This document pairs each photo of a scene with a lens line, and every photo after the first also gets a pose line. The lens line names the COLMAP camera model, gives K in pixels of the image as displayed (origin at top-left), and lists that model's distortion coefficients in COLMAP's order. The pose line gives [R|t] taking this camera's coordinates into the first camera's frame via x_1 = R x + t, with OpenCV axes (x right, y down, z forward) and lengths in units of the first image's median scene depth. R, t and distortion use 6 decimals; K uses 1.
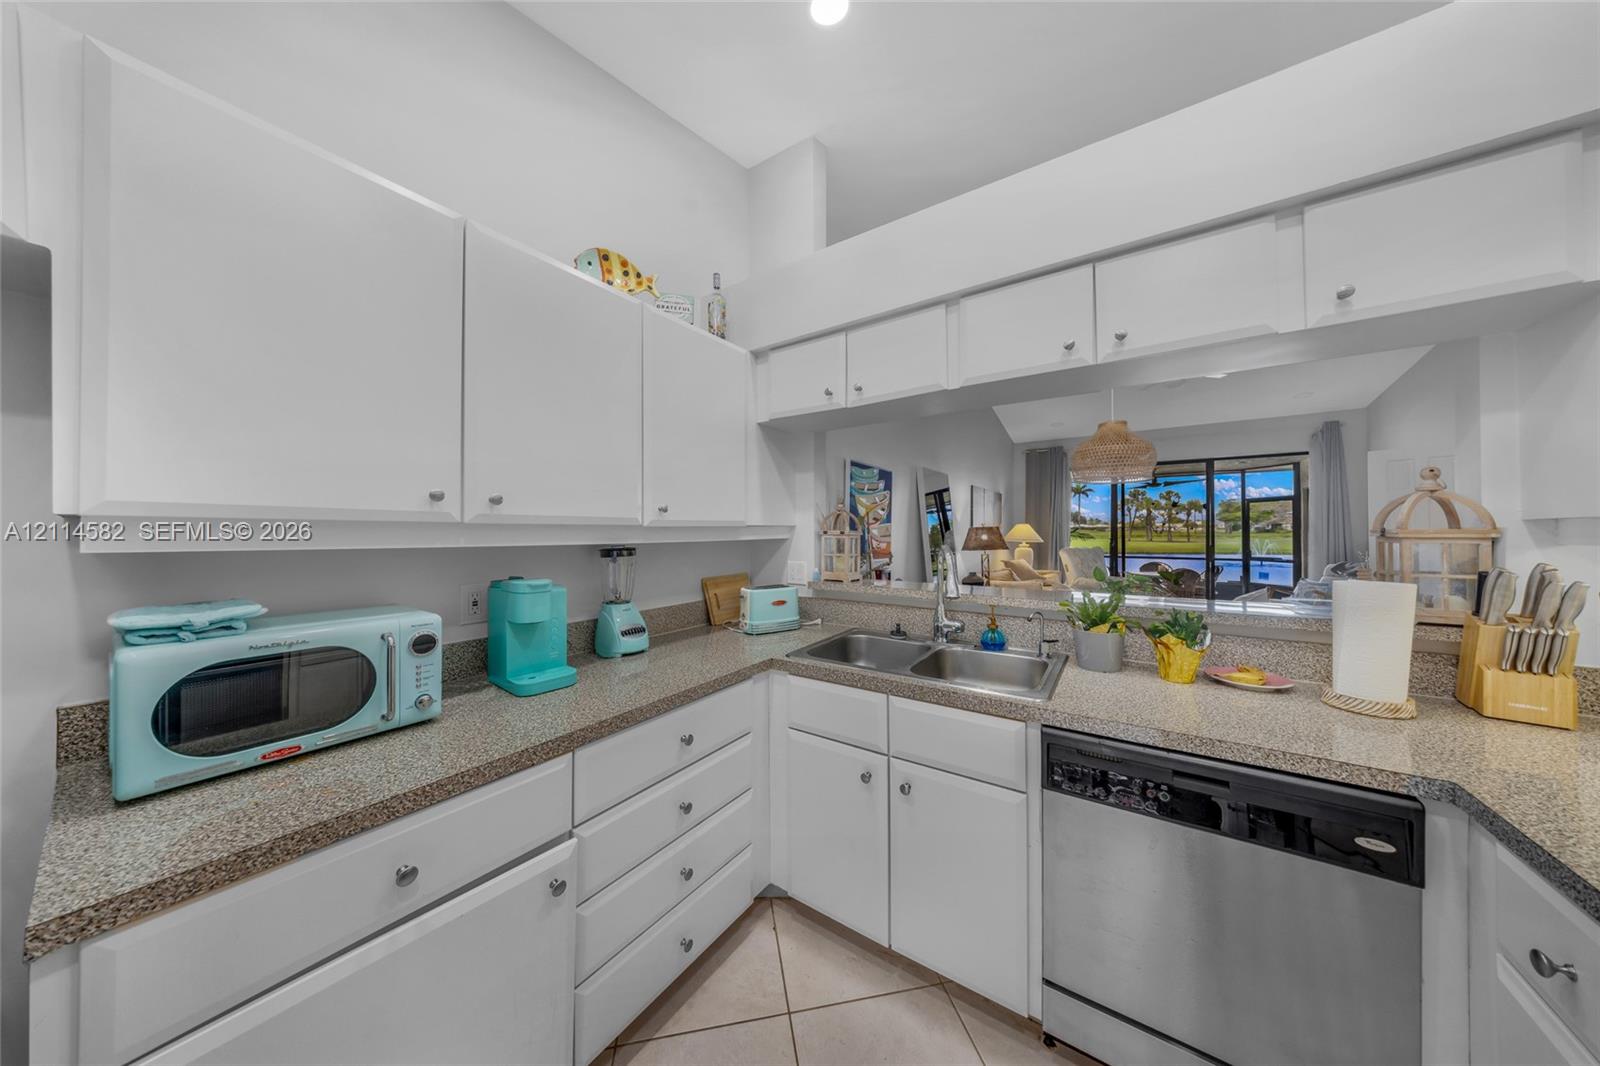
lens RADIAL K [[475.8, 0, 801.4], [0, 475.8, 527.4], [0, 0, 1]] dist [-0.000764, -0.000197]
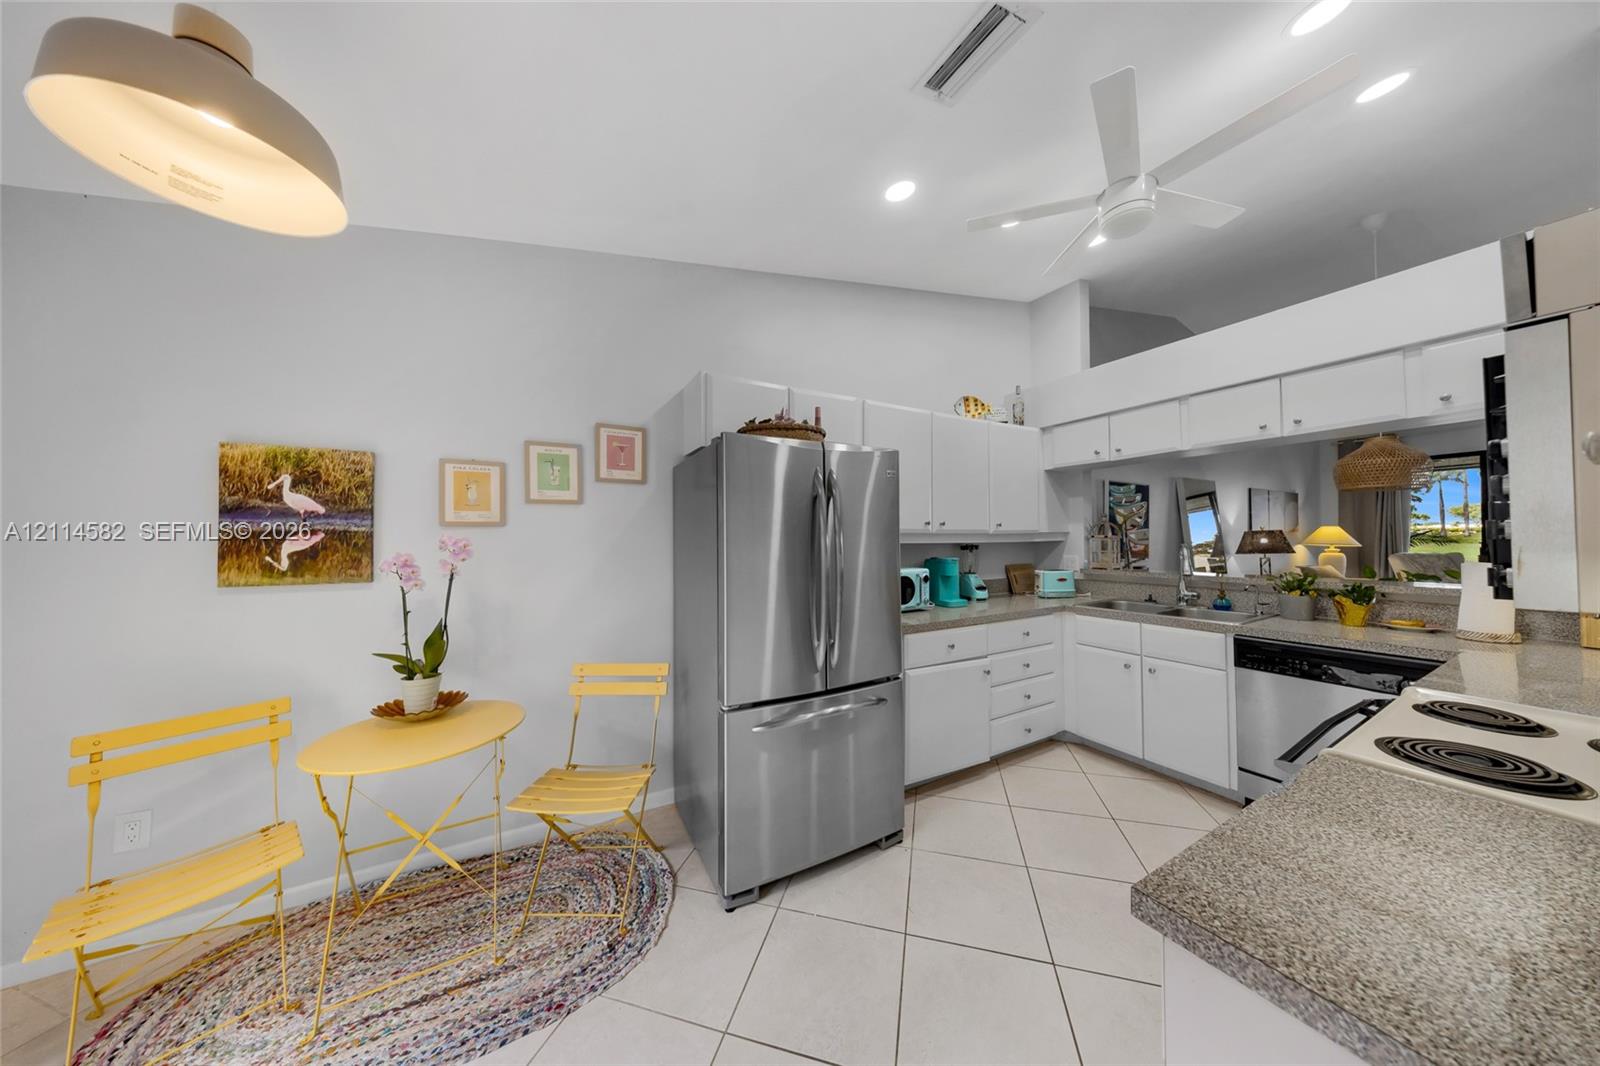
lens RADIAL K [[472.6, 0, 796.8], [0, 472.6, 529.6], [0, 0, 1]] dist [-0.013256, 0.000093]
pose [[0.891121, -0.013281, -0.453571, -0.109102], [0.009516, 0.999899, -0.010582, -0.004144], [0.453666, 0.005114, 0.891157, -0.758138]]
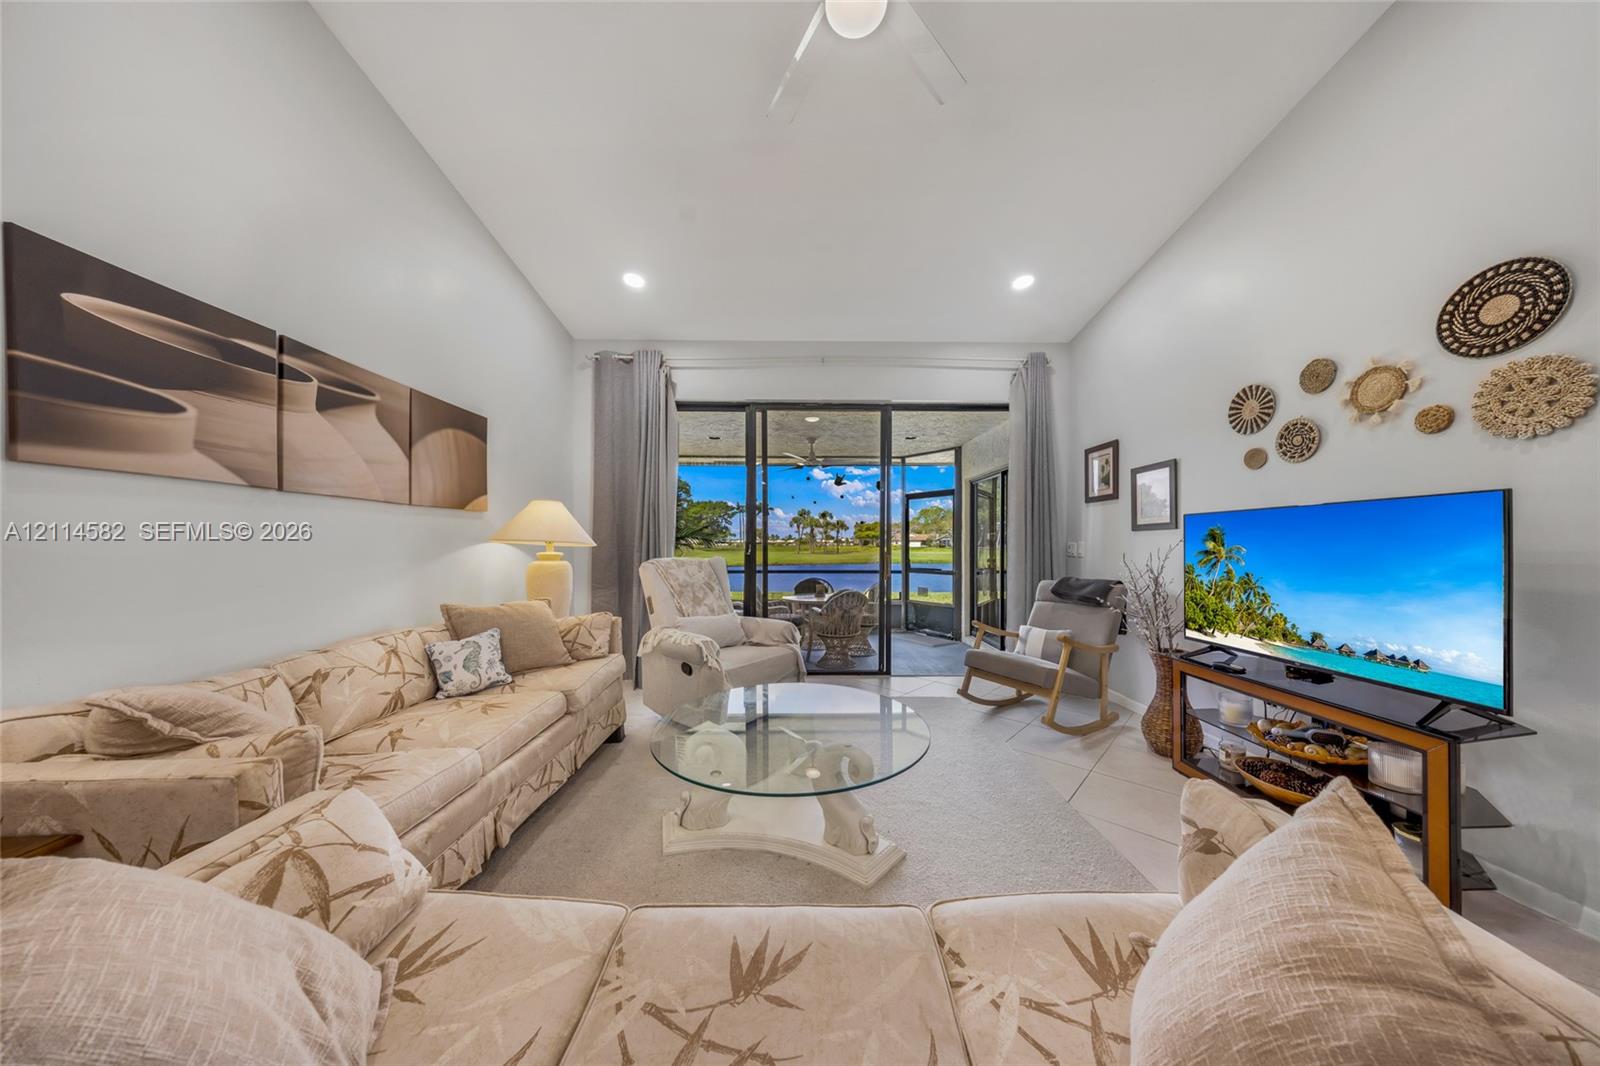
lens RADIAL K [[465.5, 0, 807.8], [0, 465.5, 550.3], [0, 0, 1]] dist [-0.001989, -0.000076]
pose [[0.813048, -0.002320, 0.582192, 1.322357], [-0.007377, 0.999871, 0.014286, 0.084735], [-0.582149, -0.015910, 0.812926, 1.758247]]
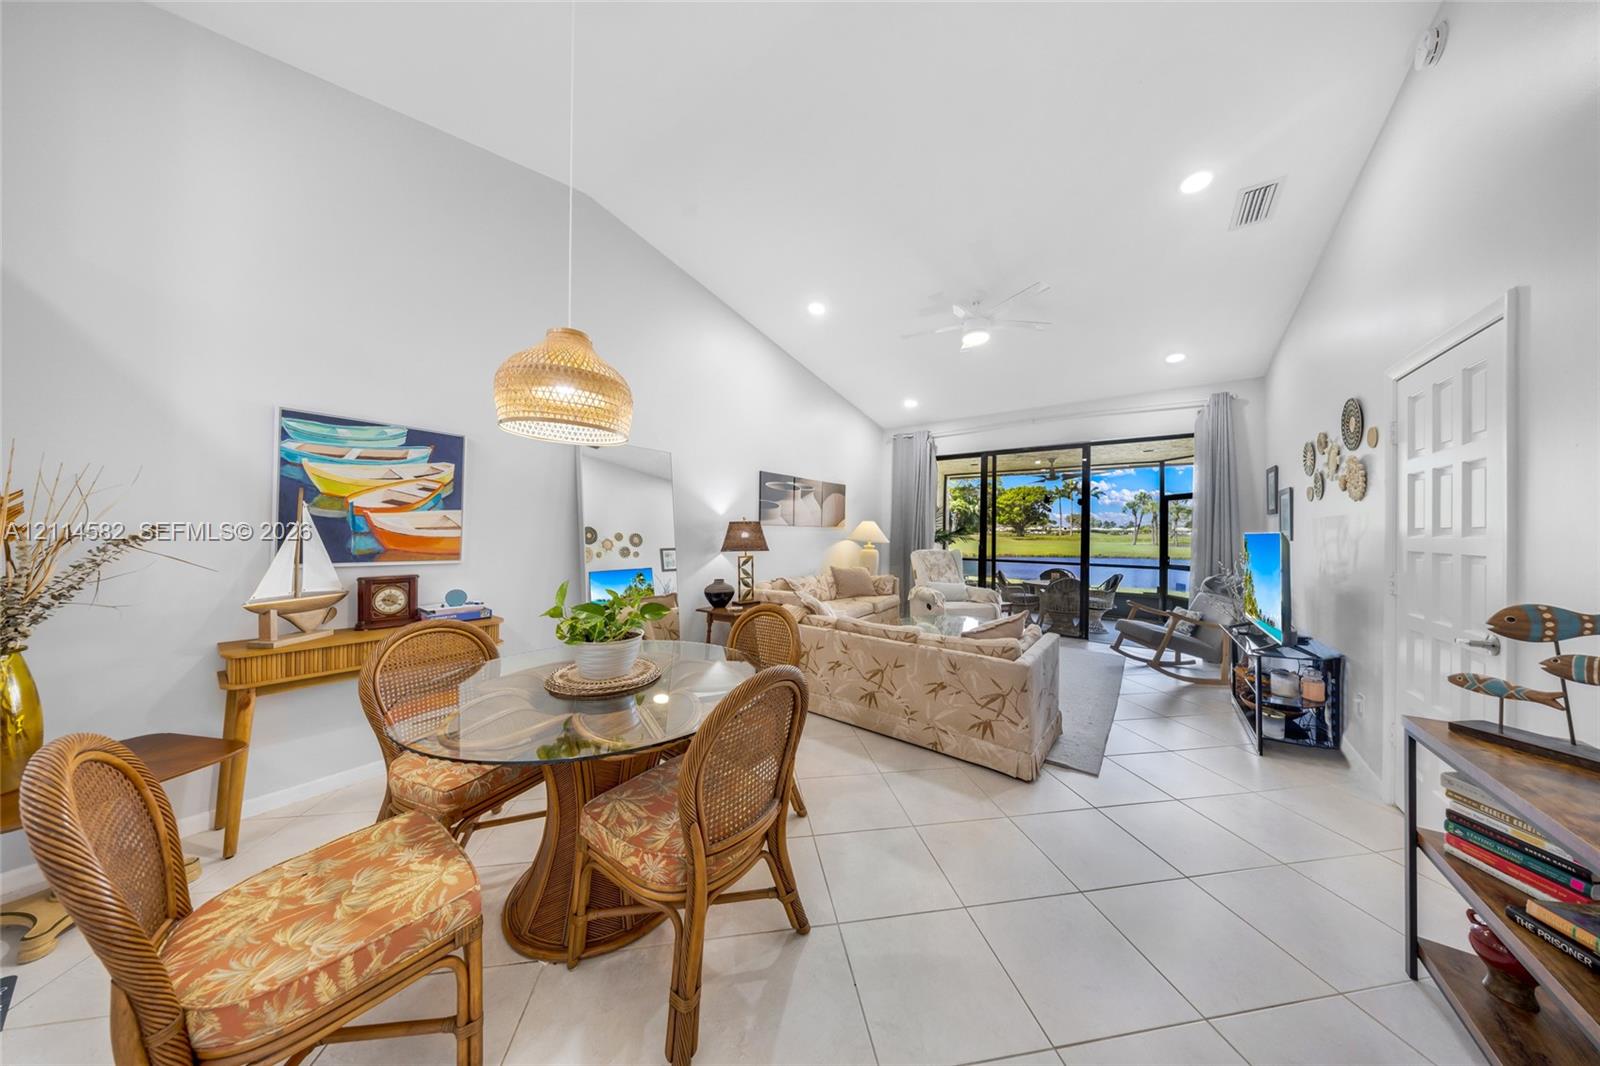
lens RADIAL K [[467.3, 0, 808.1], [0, 467.3, 526.2], [0, 0, 1]] dist [0.016219, -0.000018]
pose [[0.999613, 0.013954, -0.024060, 1.204687], [-0.013981, 0.999902, -0.000931, 0.013125], [0.024044, 0.001267, 0.999710, 0.541867]]
